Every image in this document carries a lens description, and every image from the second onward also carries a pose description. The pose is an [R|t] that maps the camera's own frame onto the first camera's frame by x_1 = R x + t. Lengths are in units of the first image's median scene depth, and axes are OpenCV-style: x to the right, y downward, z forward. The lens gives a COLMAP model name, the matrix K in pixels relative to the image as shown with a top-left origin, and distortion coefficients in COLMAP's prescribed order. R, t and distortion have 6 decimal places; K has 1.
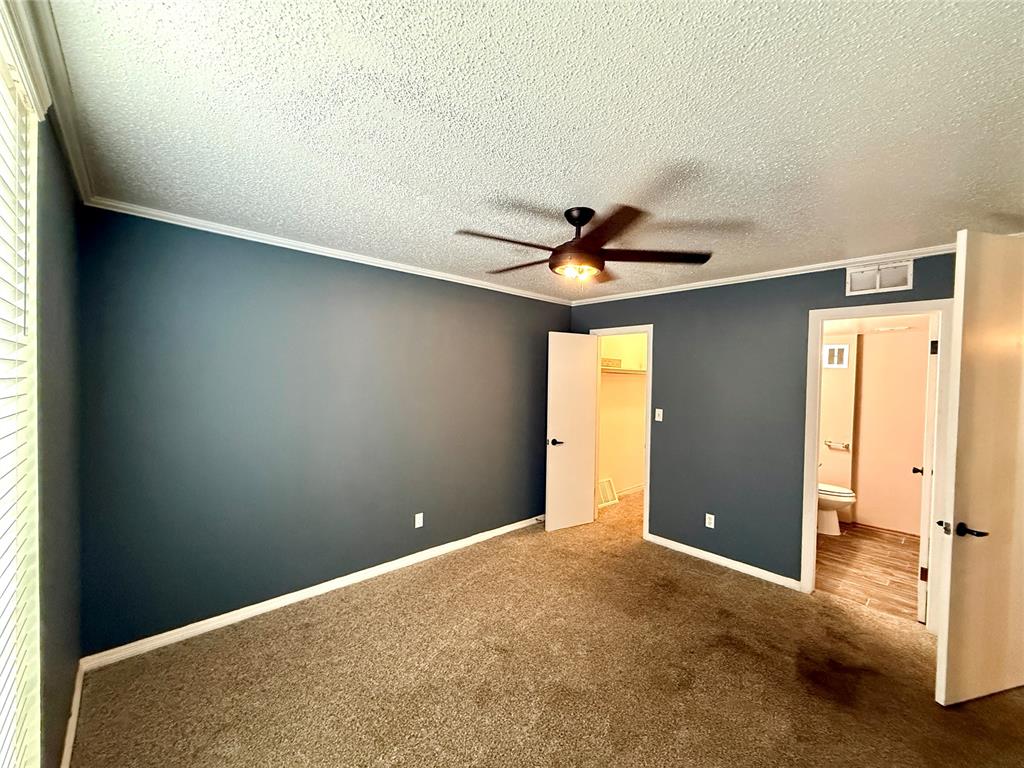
lens RADIAL K [[406.1, 0, 512.0], [0, 406.1, 384.0], [0, 0, 1]] dist [-0.000115, -0.000243]
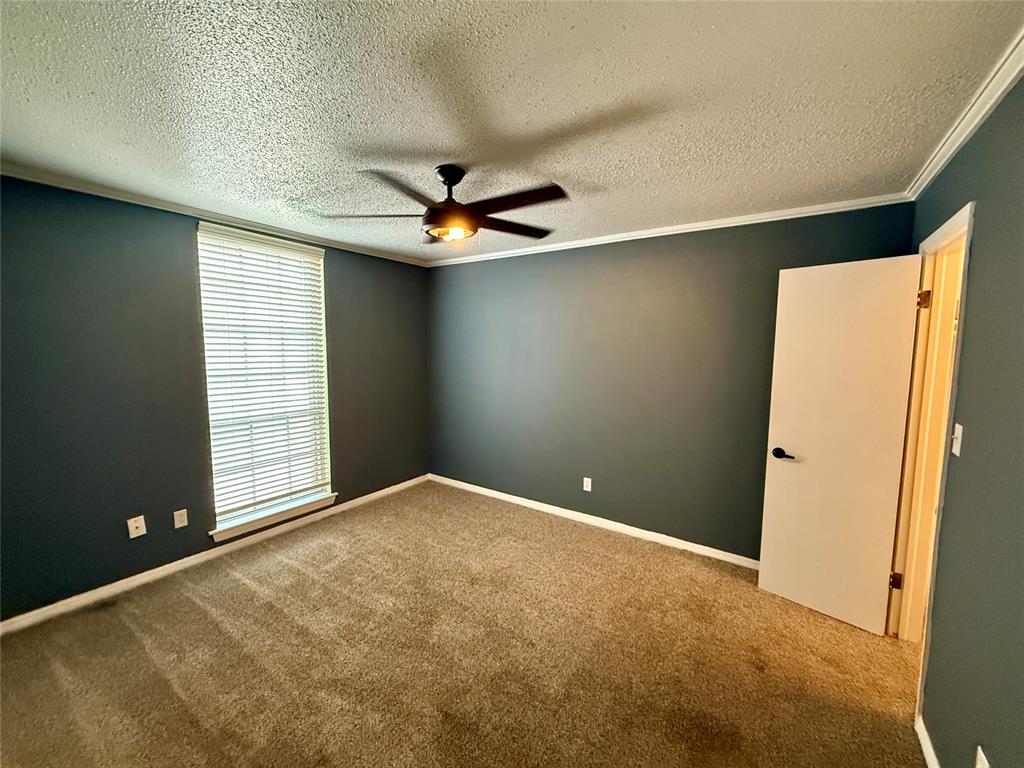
lens RADIAL K [[406.1, 0, 512.0], [0, 406.1, 384.0], [0, 0, 1]] dist [-0.000115, -0.000243]
pose [[0.221272, 0.074233, -0.972383, 0.632900], [-0.021589, 0.997227, 0.071217, 0.005454], [0.974973, 0.005235, 0.222261, 0.500602]]
